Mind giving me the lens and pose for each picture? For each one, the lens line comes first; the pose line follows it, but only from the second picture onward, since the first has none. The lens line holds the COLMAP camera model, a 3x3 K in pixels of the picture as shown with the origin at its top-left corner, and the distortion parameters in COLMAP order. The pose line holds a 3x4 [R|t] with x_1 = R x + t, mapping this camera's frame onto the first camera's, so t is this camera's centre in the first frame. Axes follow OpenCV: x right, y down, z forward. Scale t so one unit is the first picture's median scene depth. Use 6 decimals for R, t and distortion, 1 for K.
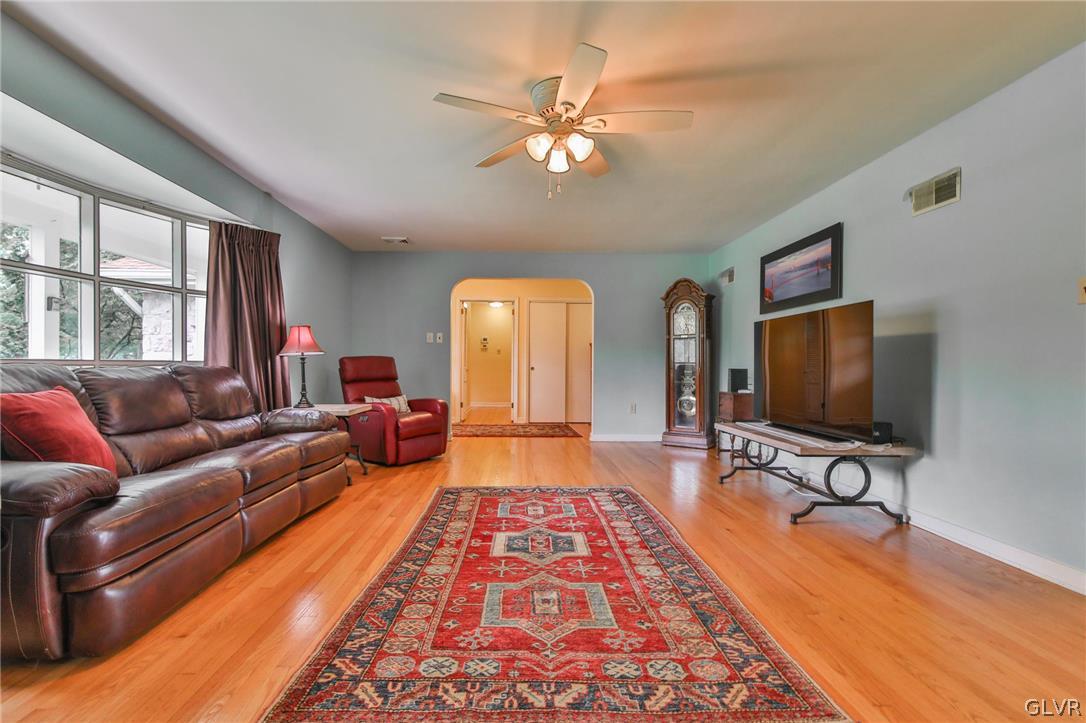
lens RADIAL K [[492.2, 0, 540.5], [0, 492.2, 365.2], [0, 0, 1]] dist [0.003895, -0.003304]
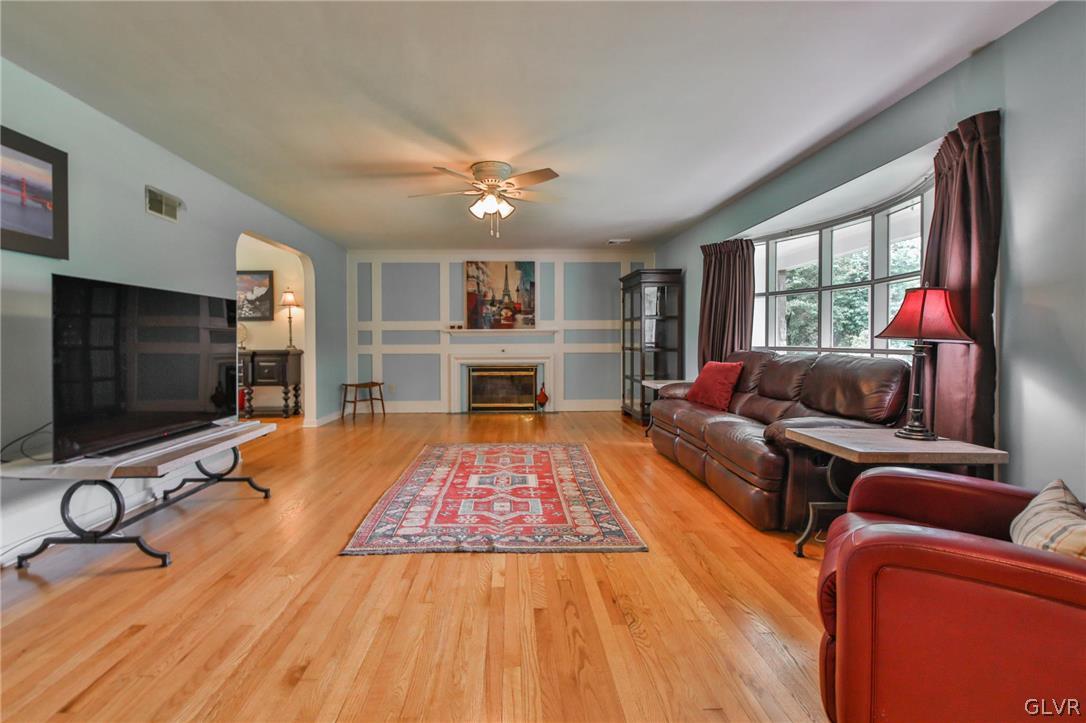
lens RADIAL K [[527.8, 0, 547.0], [0, 527.8, 352.5], [0, 0, 1]] dist [0.009382, -0.000048]
pose [[-0.999717, -0.003493, -0.023533, -0.068226], [-0.004018, 0.999743, 0.022299, -0.025455], [0.023449, 0.022387, -0.999474, 1.899051]]
